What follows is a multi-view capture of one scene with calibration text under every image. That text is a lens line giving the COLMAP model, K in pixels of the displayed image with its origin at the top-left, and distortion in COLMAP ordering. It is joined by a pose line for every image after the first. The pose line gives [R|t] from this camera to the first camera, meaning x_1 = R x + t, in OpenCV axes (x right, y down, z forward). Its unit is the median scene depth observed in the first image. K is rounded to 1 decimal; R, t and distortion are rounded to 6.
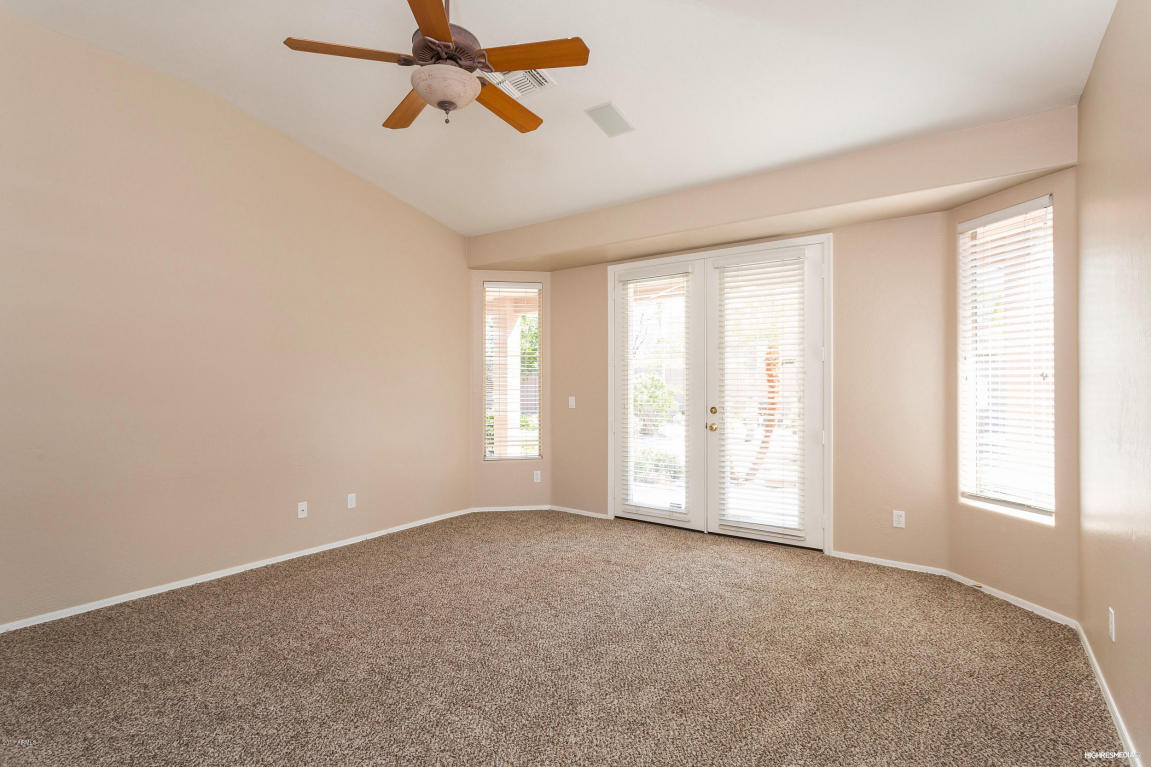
lens RADIAL K [[558.1, 0, 573.7], [0, 558.1, 378.4], [0, 0, 1]] dist [0.003157, 0.000948]
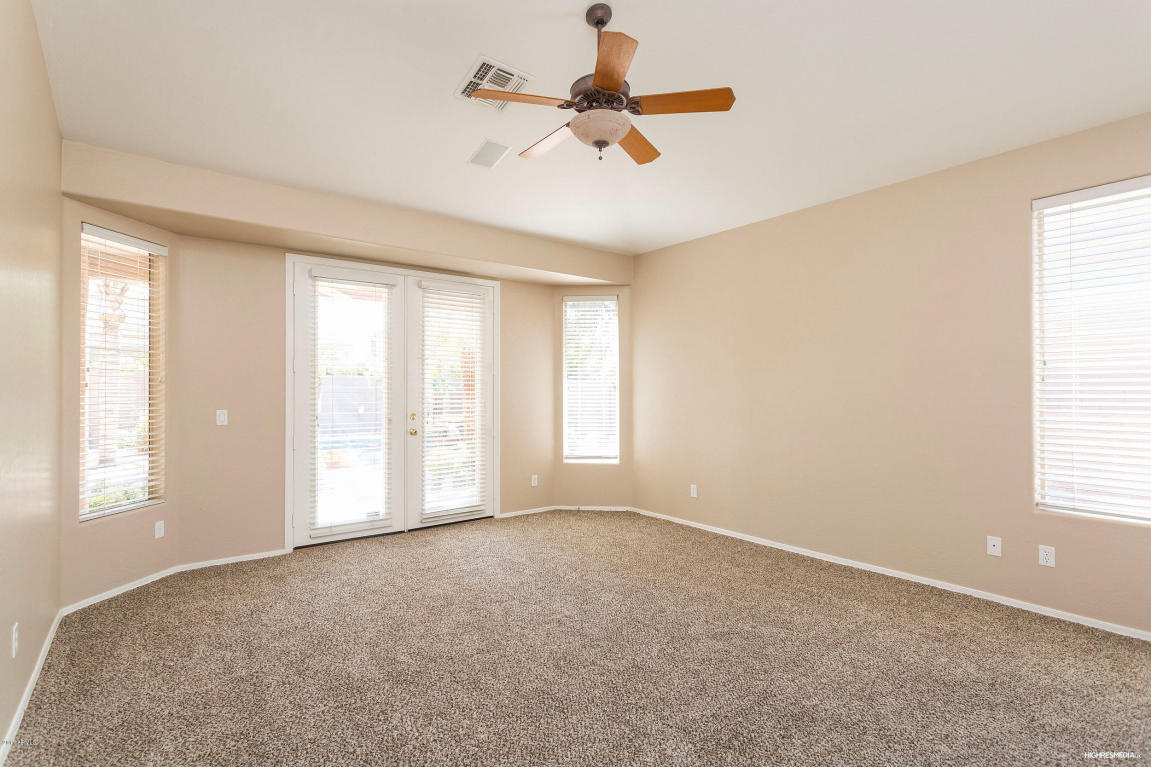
lens RADIAL K [[558.1, 0, 573.7], [0, 558.1, 378.4], [0, 0, 1]] dist [0.003157, 0.000948]
pose [[0.277668, 0.022546, 0.960412, -0.730440], [-0.004946, 0.999745, -0.022040, 0.005587], [-0.960664, 0.001370, 0.277709, 0.407165]]
